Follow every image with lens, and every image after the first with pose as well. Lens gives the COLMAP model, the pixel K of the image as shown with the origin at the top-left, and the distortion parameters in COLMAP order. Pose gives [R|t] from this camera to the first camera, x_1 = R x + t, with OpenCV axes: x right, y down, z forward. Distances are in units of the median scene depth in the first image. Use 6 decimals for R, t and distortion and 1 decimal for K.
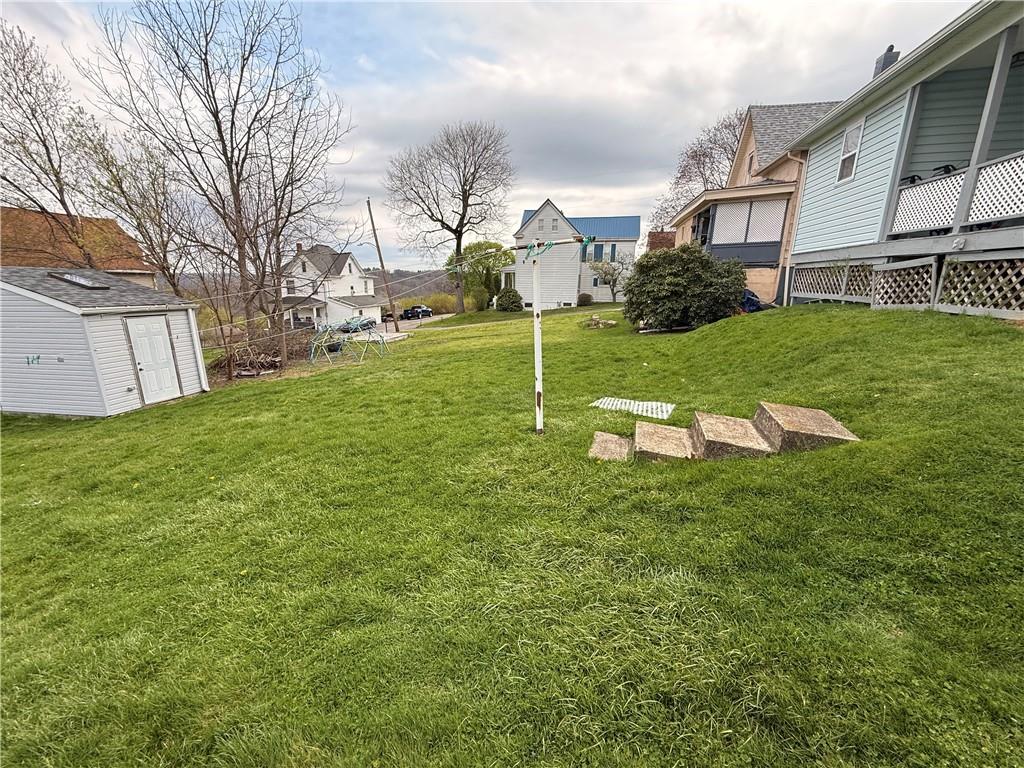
lens RADIAL K [[408.6, 0, 500.9], [0, 408.6, 385.3], [0, 0, 1]] dist [0.000563, 0.000263]
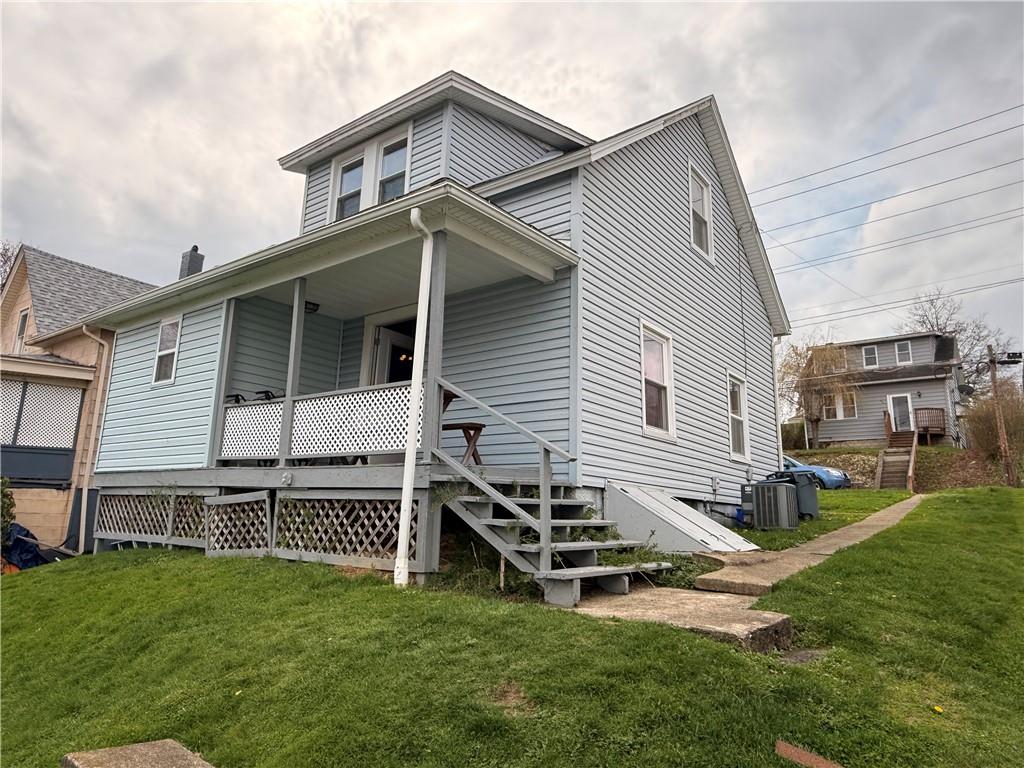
lens RADIAL K [[659.4, 0, 516.8], [0, 659.4, 381.7], [0, 0, 1]] dist [0.000815, -0.002584]
pose [[0.383533, 0.194039, 0.902913, 0.000493], [0.205936, 0.935093, -0.288431, -0.029500], [-0.900274, 0.296564, 0.318679, 0.045451]]
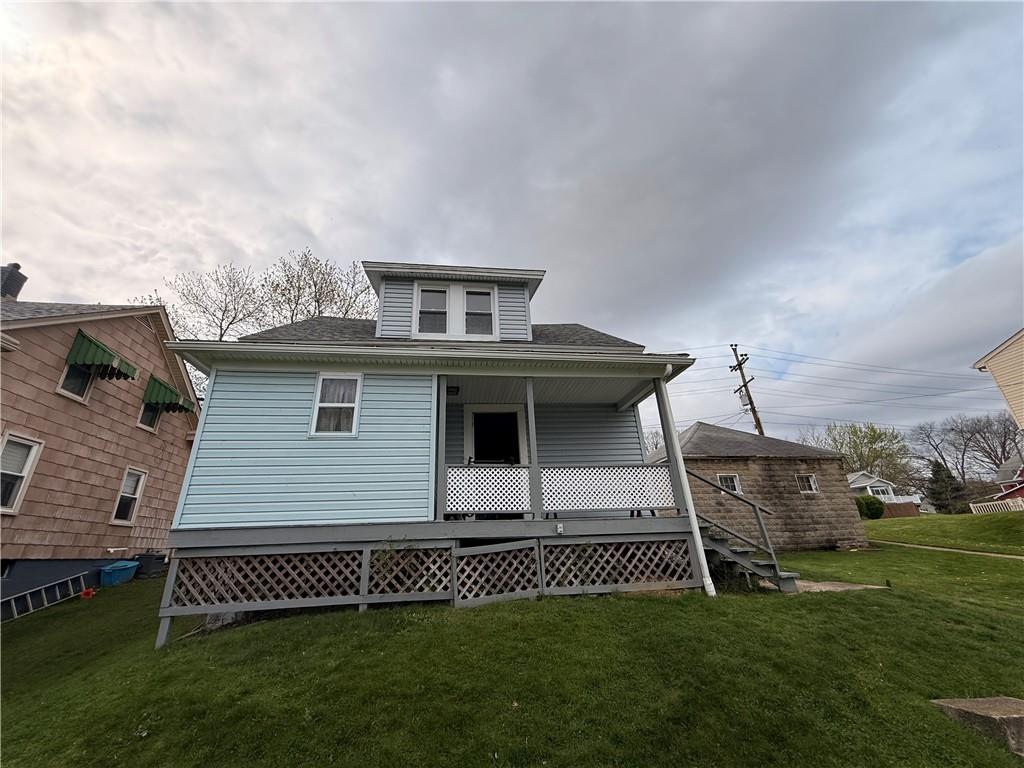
lens RADIAL K [[408.6, 0, 514.5], [0, 408.6, 382.0], [0, 0, 1]] dist [0.000563, 0.000263]
pose [[-0.382652, 0.370060, 0.846542, 0.046846], [0.270898, 0.920945, -0.280134, -0.385009], [-0.883285, 0.122133, -0.452650, 1.385761]]
